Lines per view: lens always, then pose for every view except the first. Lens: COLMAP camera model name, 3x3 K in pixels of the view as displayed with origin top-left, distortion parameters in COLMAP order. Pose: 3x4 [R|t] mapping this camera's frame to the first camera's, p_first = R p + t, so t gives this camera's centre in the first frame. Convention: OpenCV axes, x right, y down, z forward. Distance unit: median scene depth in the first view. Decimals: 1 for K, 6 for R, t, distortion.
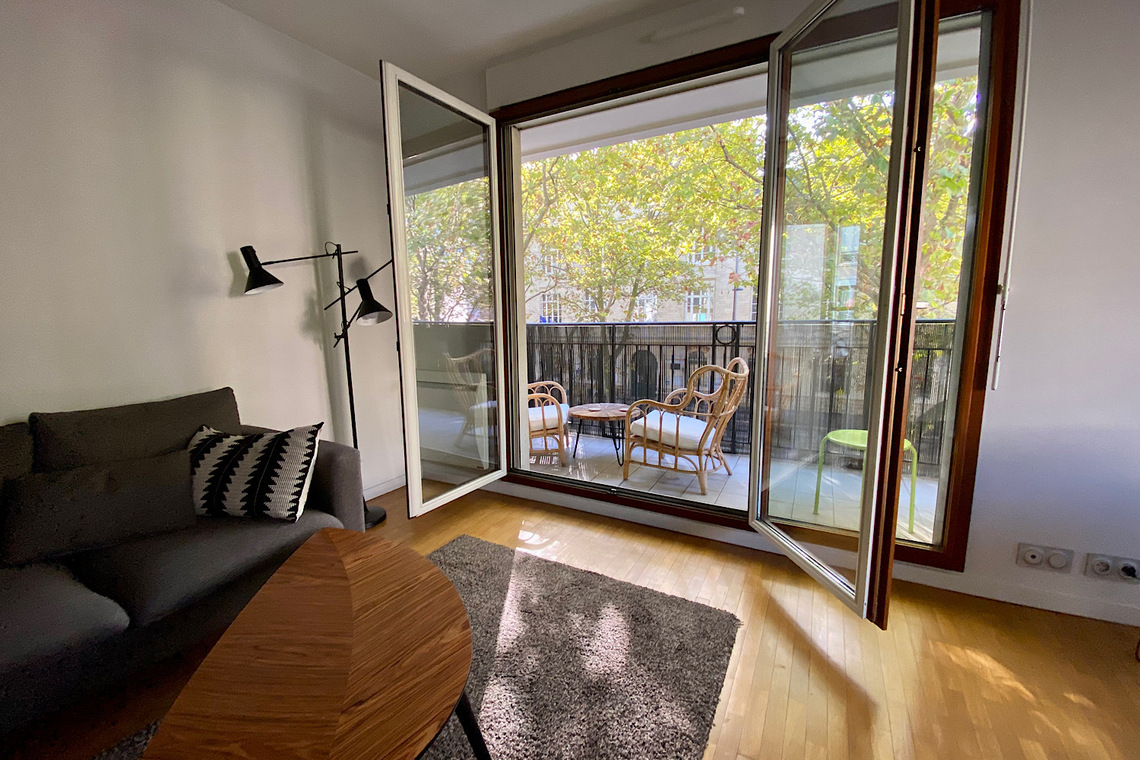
lens RADIAL K [[465.6, 0, 565.1], [0, 465.6, 376.4], [0, 0, 1]] dist [0.014998, -0.016299]
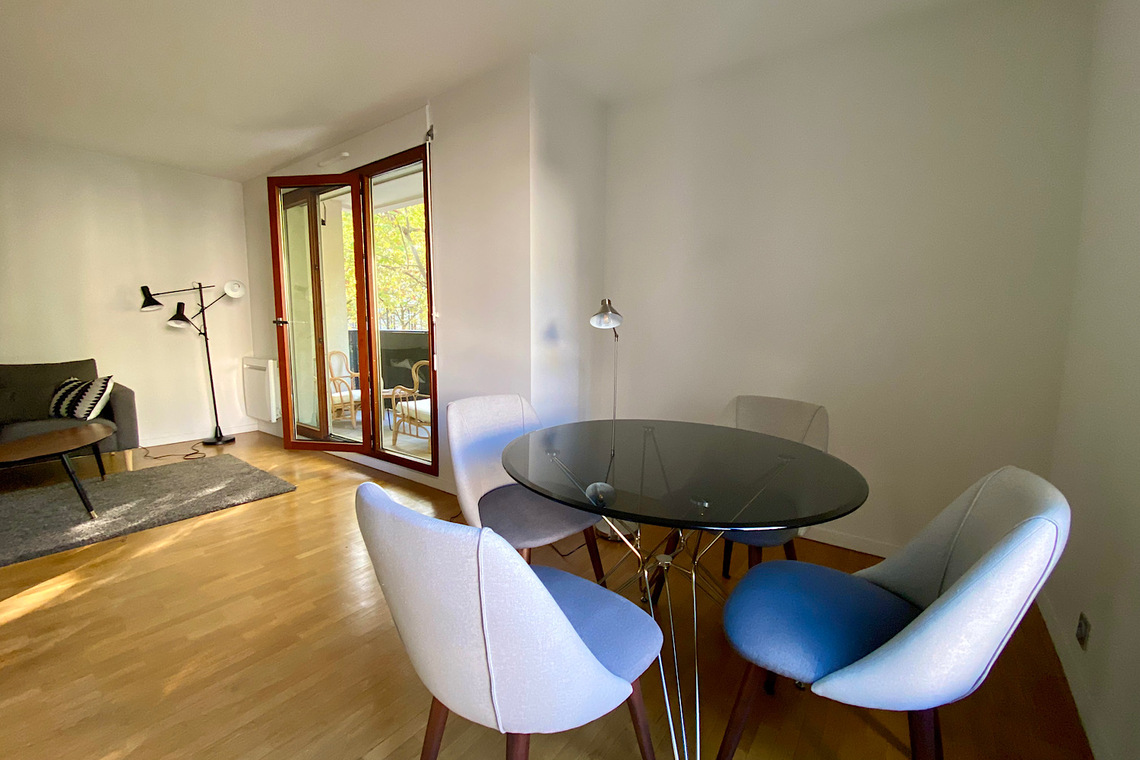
lens RADIAL K [[456.0, 0, 562.4], [0, 456.0, 380.2], [0, 0, 1]] dist [0.015381, -0.019781]
pose [[0.990852, 0.039784, -0.128956, 1.402297], [-0.041624, 0.999066, -0.011606, 0.053021], [0.128373, 0.016868, 0.991582, -0.574927]]
